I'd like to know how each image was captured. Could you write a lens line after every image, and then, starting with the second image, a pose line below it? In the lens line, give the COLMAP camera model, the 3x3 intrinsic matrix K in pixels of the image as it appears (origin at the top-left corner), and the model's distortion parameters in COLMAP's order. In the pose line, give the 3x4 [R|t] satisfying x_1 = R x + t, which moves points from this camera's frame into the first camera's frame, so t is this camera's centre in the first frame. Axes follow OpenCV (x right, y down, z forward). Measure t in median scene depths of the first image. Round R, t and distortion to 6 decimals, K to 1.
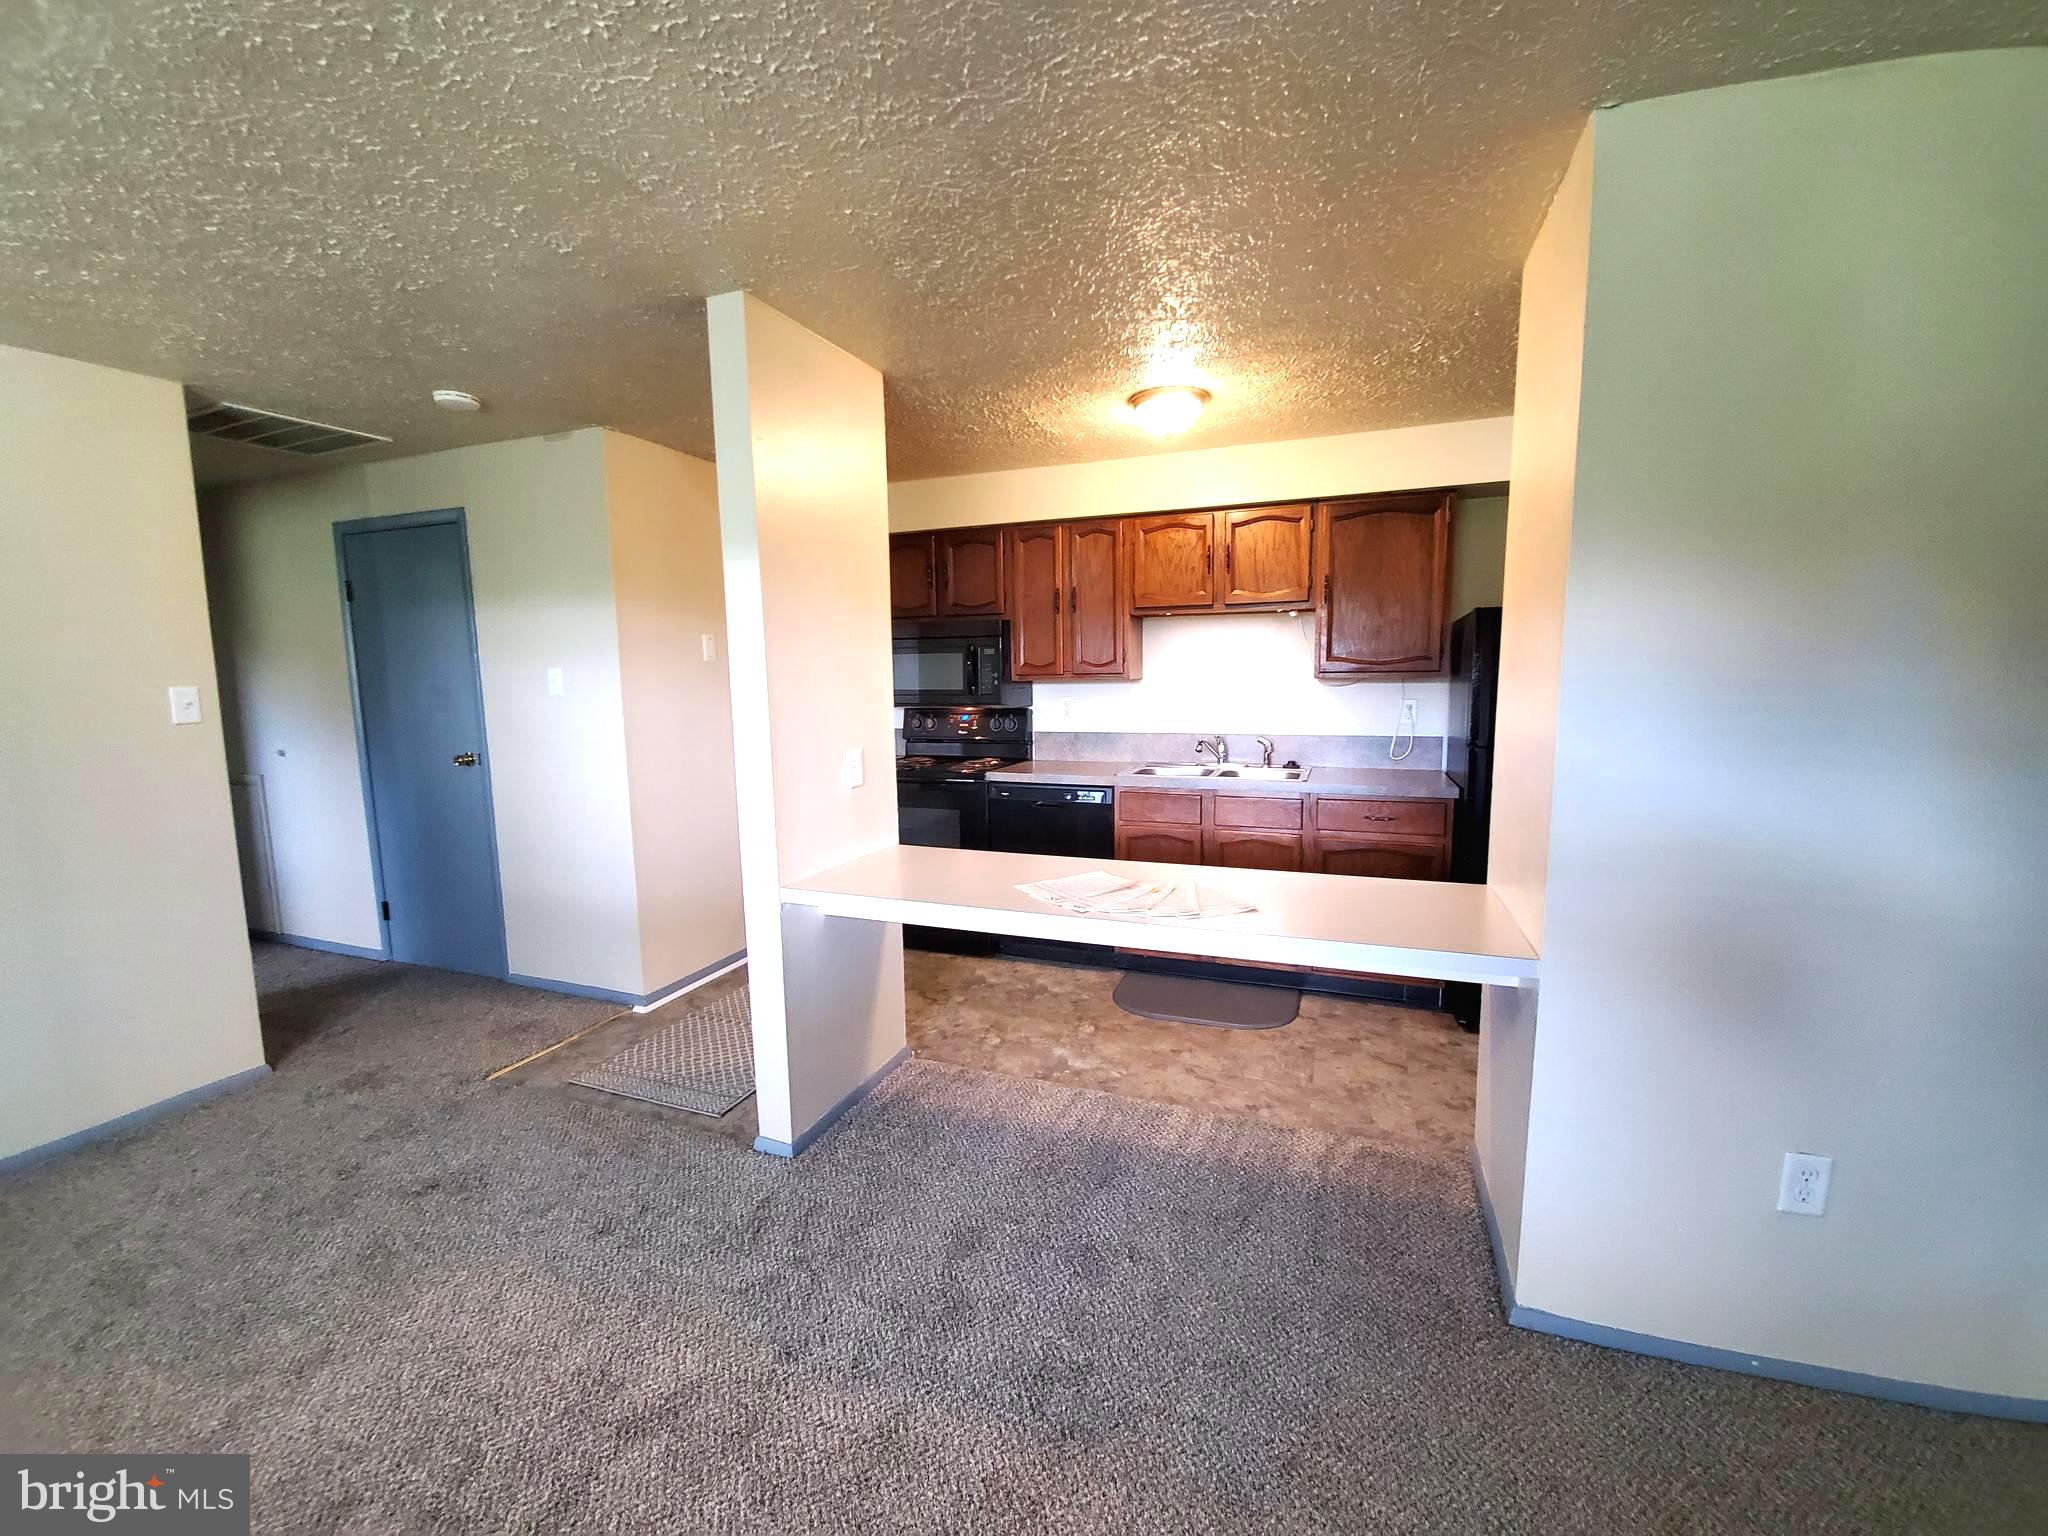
lens RADIAL K [[820.6, 0, 1039.5], [0, 820.6, 773.2], [0, 0, 1]] dist [-0.000668, -0.000015]
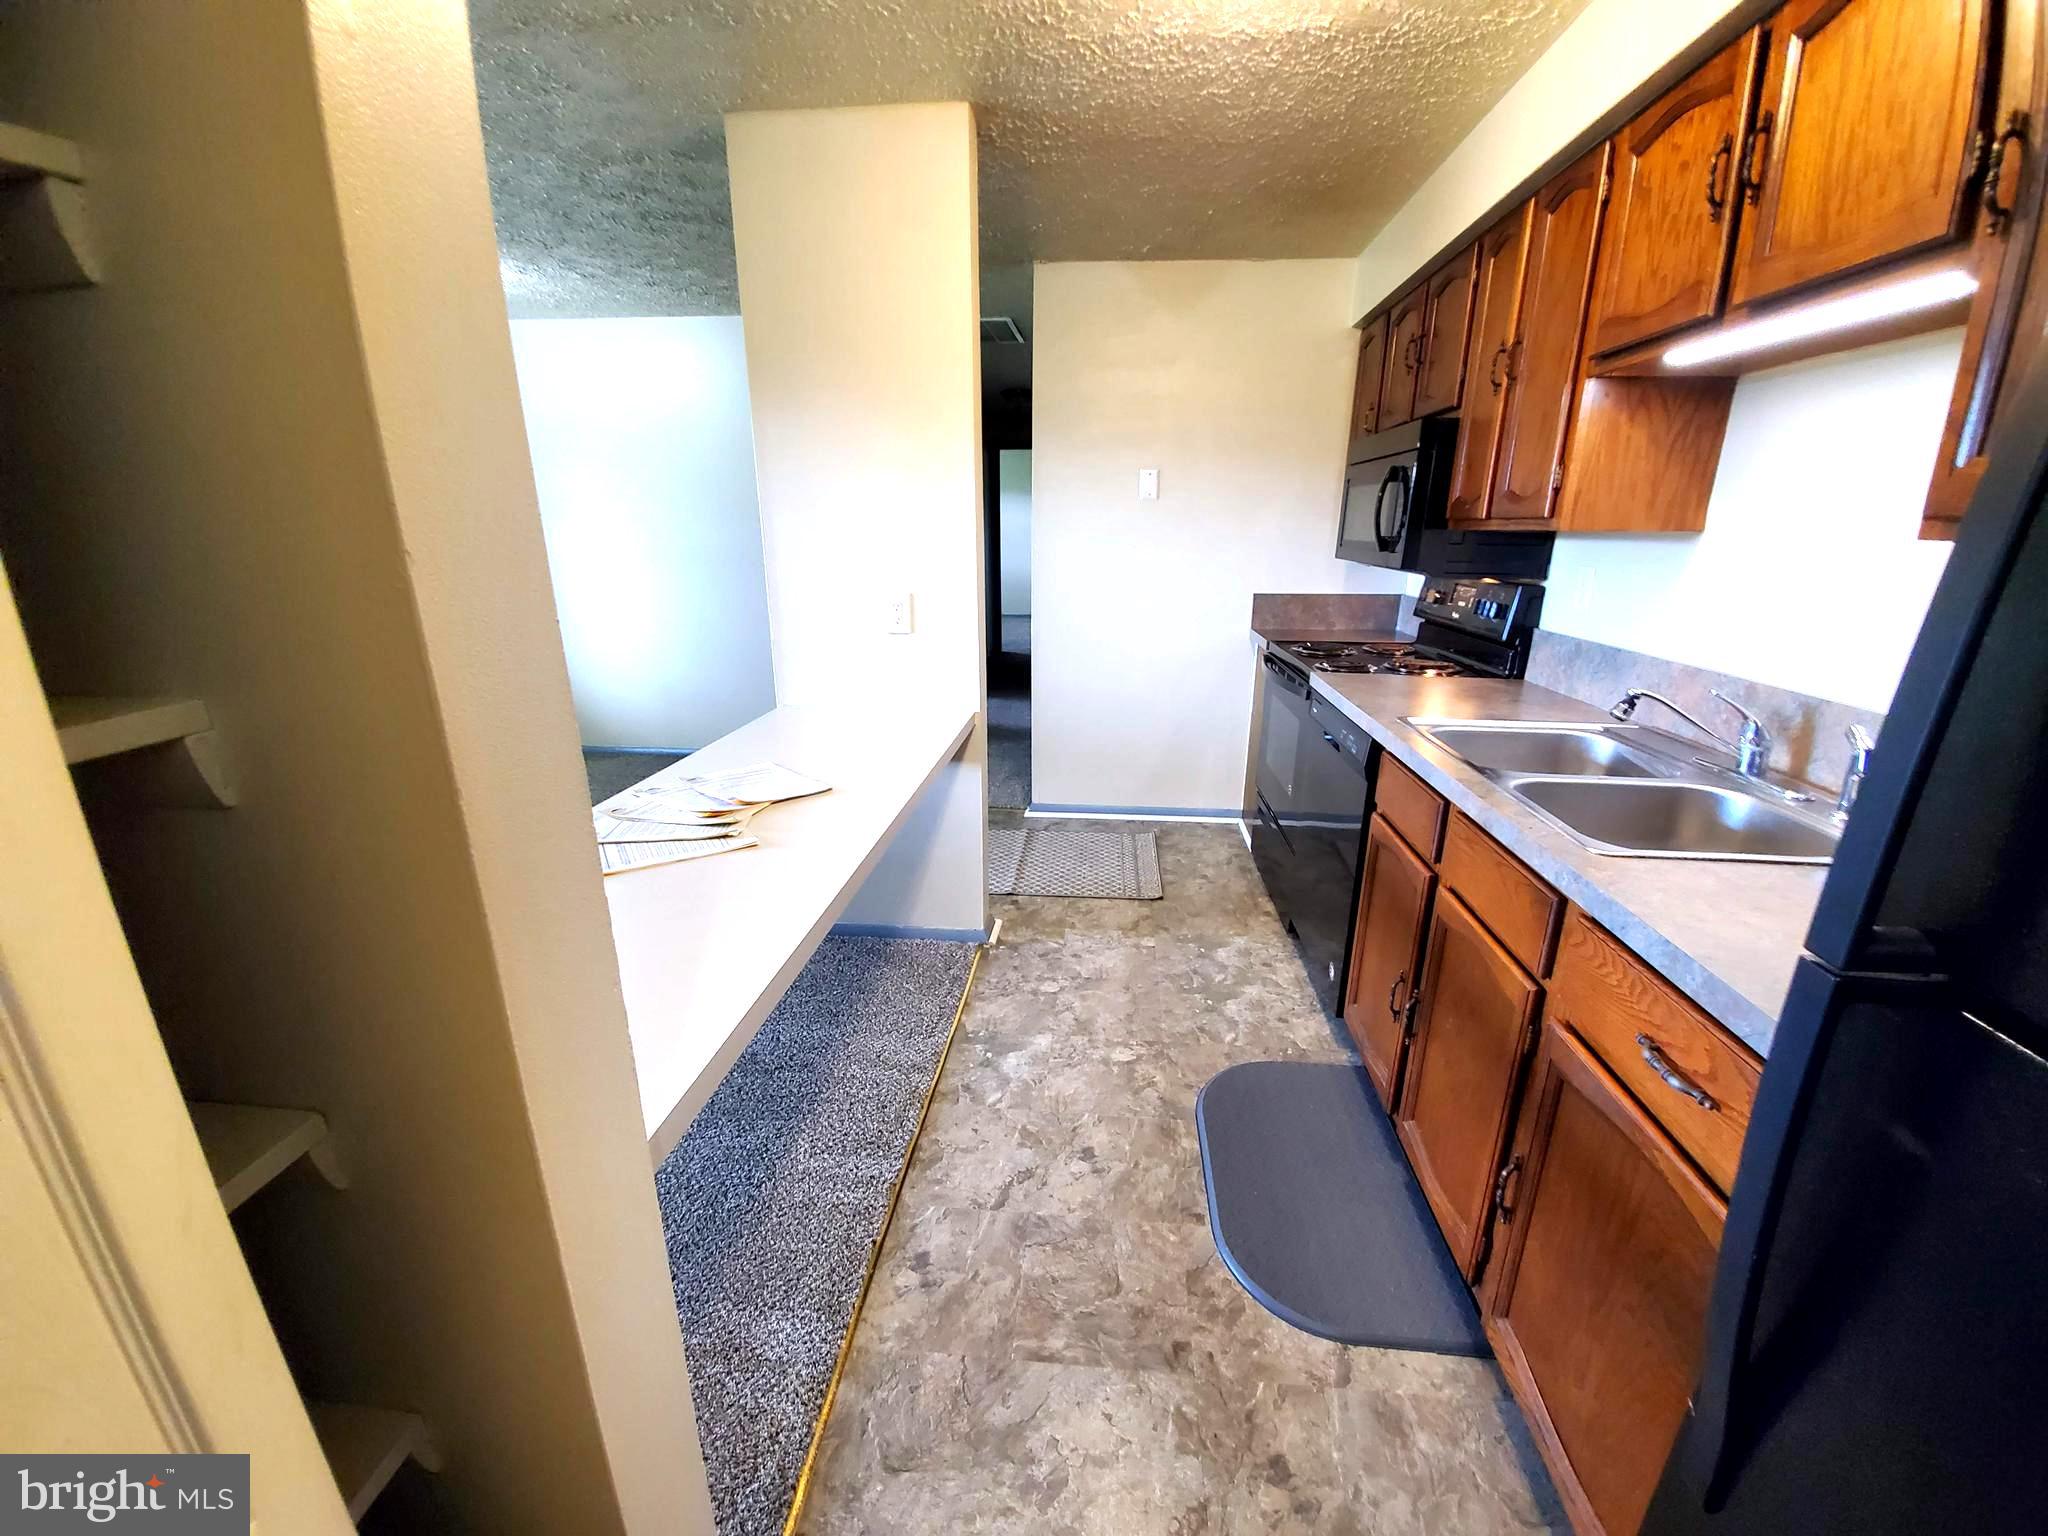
lens RADIAL K [[809.9, 0, 1040.9], [0, 809.9, 768.2], [0, 0, 1]] dist [0.015835, -0.019142]
pose [[0.271157, 0.294832, -0.916268, 0.504536], [-0.132902, 0.954283, 0.267734, -0.073901], [0.953316, 0.049176, 0.297945, 0.623249]]
